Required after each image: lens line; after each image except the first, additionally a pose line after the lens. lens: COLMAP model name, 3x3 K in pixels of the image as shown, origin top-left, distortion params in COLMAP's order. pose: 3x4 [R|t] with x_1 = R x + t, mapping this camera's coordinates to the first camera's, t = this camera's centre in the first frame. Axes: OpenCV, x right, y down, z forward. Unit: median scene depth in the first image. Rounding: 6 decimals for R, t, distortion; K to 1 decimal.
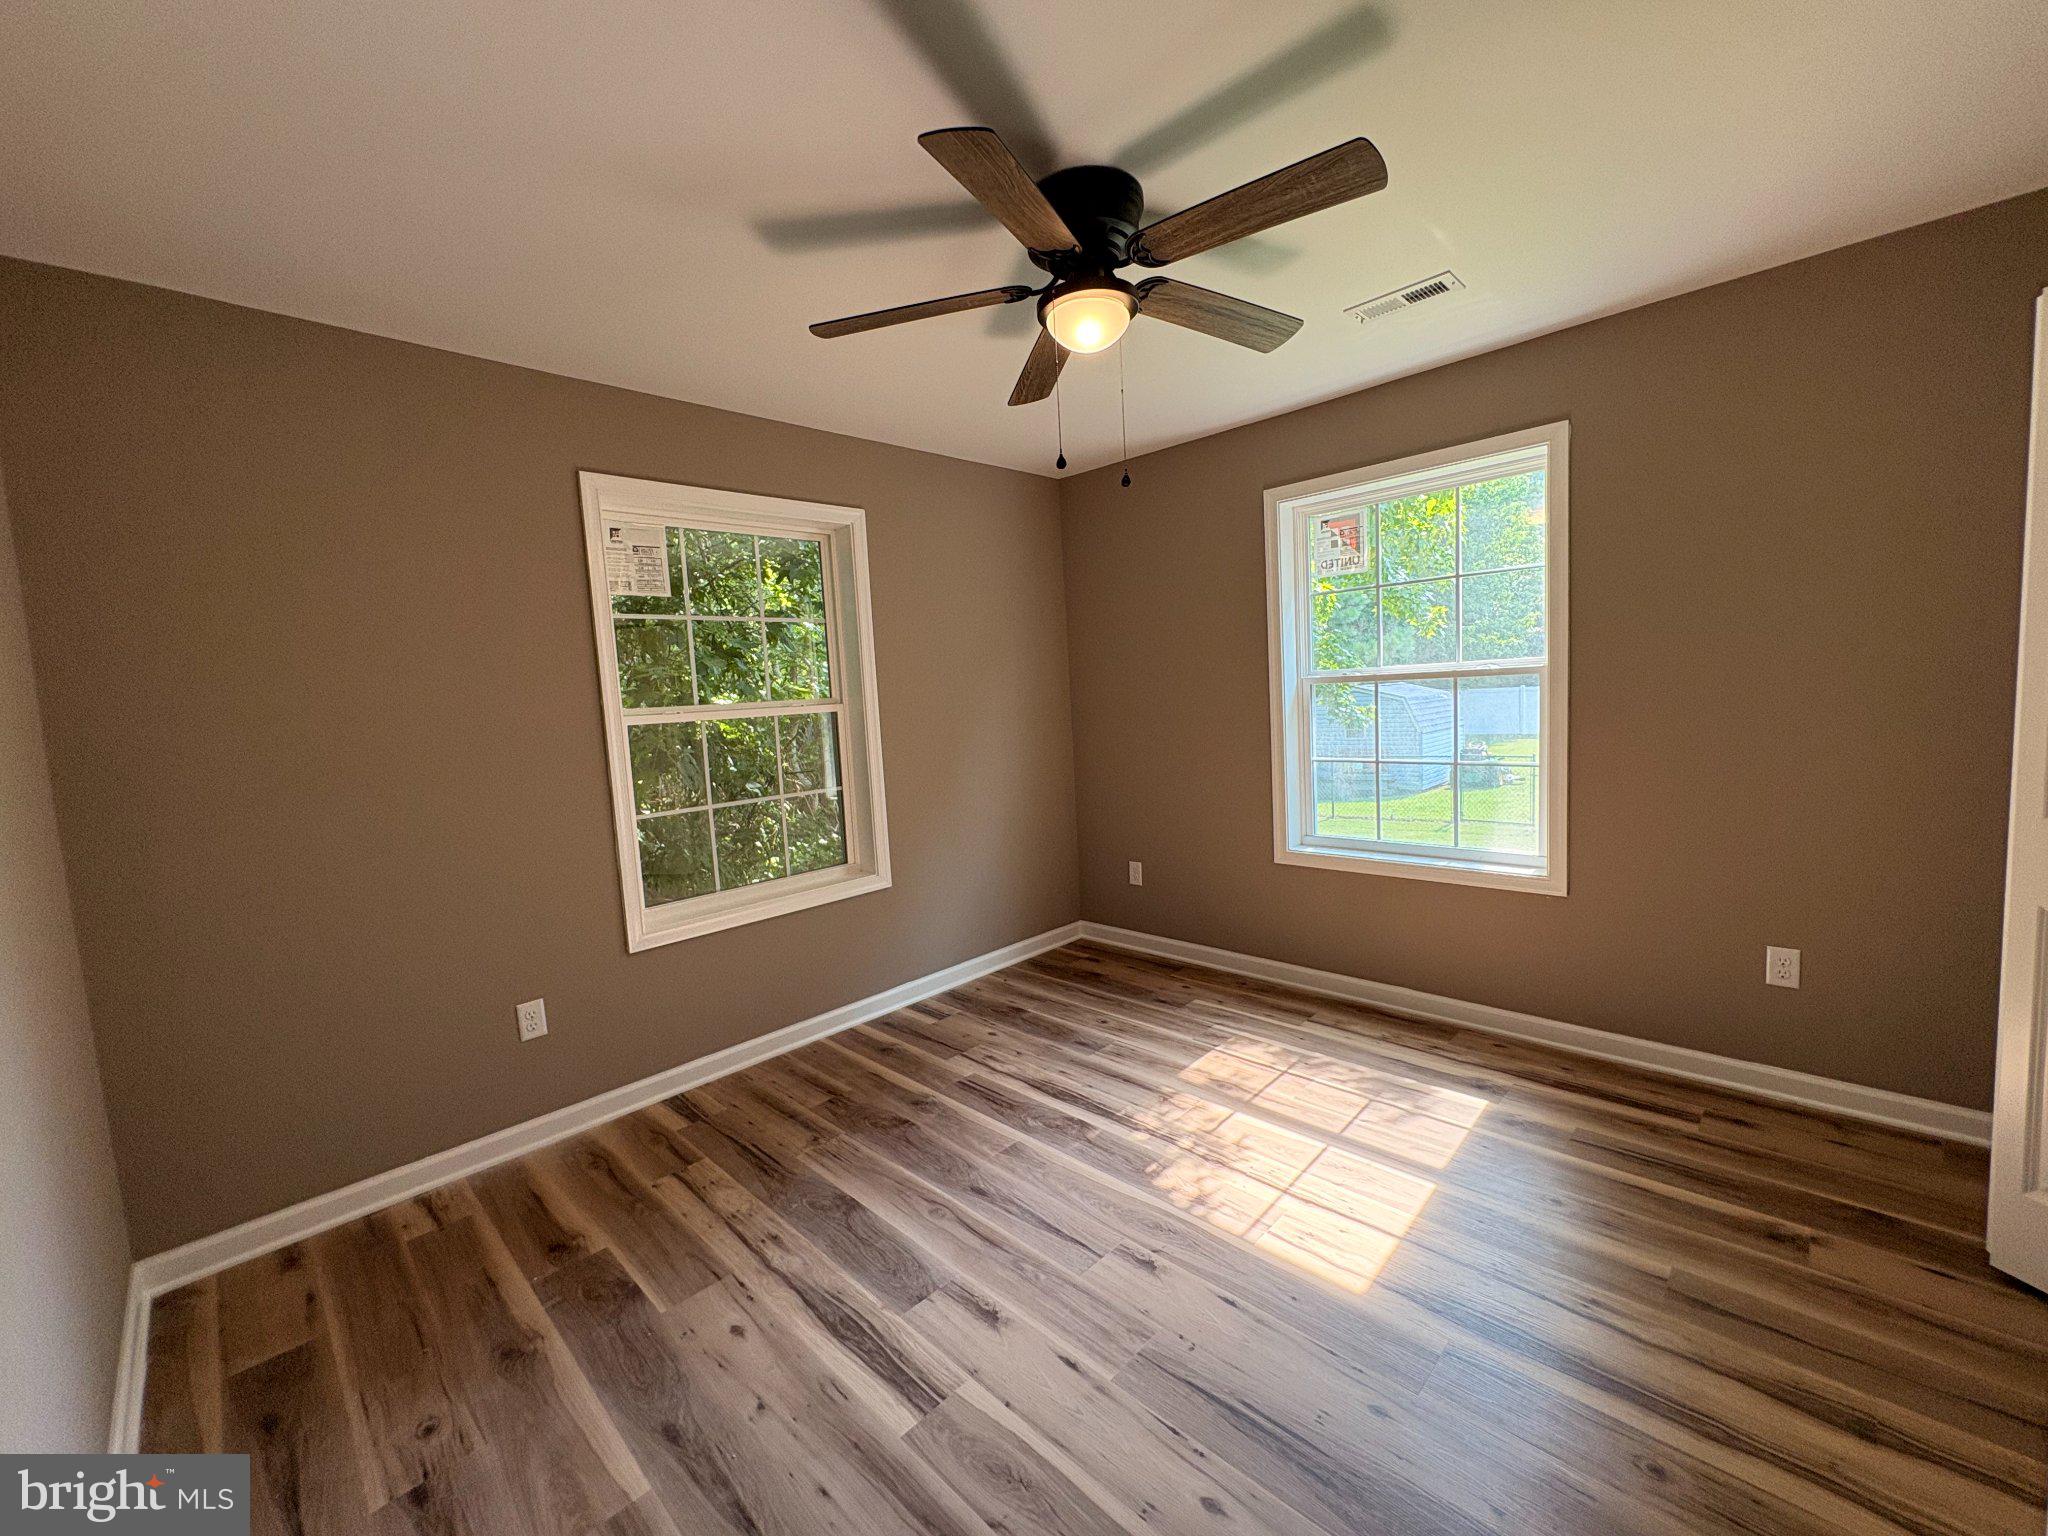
lens RADIAL K [[819.0, 0, 1022.3], [0, 819.0, 765.1], [0, 0, 1]] dist [0.000125, 0.000709]
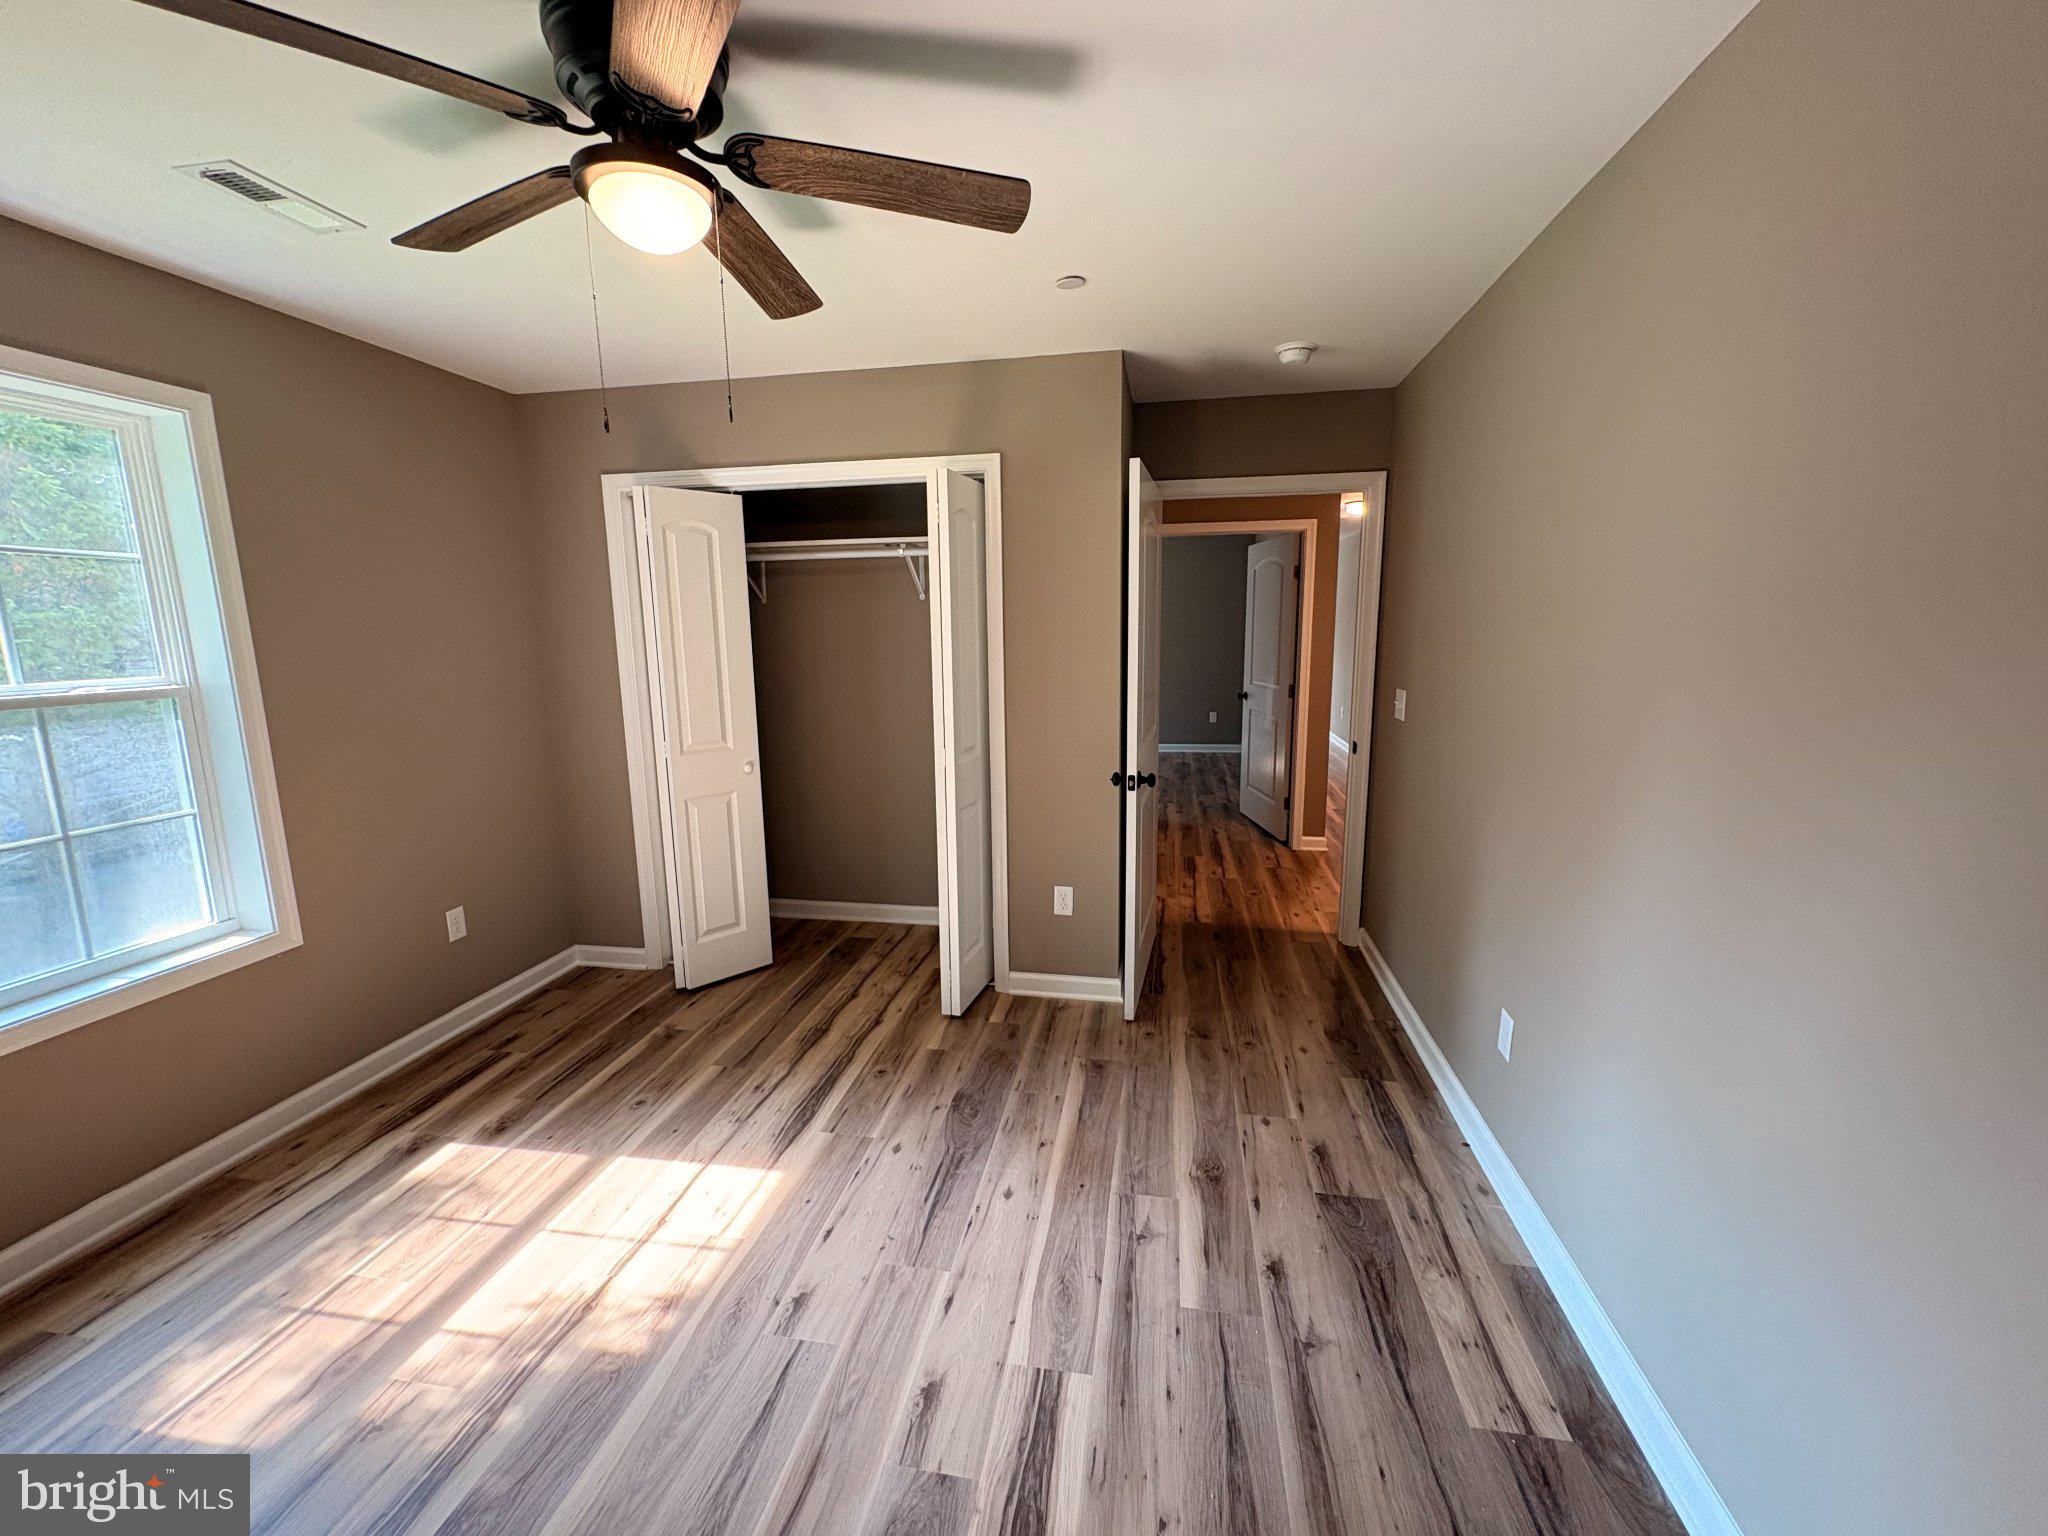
lens RADIAL K [[819.0, 0, 1022.3], [0, 819.0, 765.1], [0, 0, 1]] dist [0.000125, 0.000709]
pose [[-0.565747, -0.078139, 0.820868, -0.737857], [0.119399, 0.977245, 0.175315, -0.138686], [-0.815889, 0.197195, -0.543544, 1.200111]]
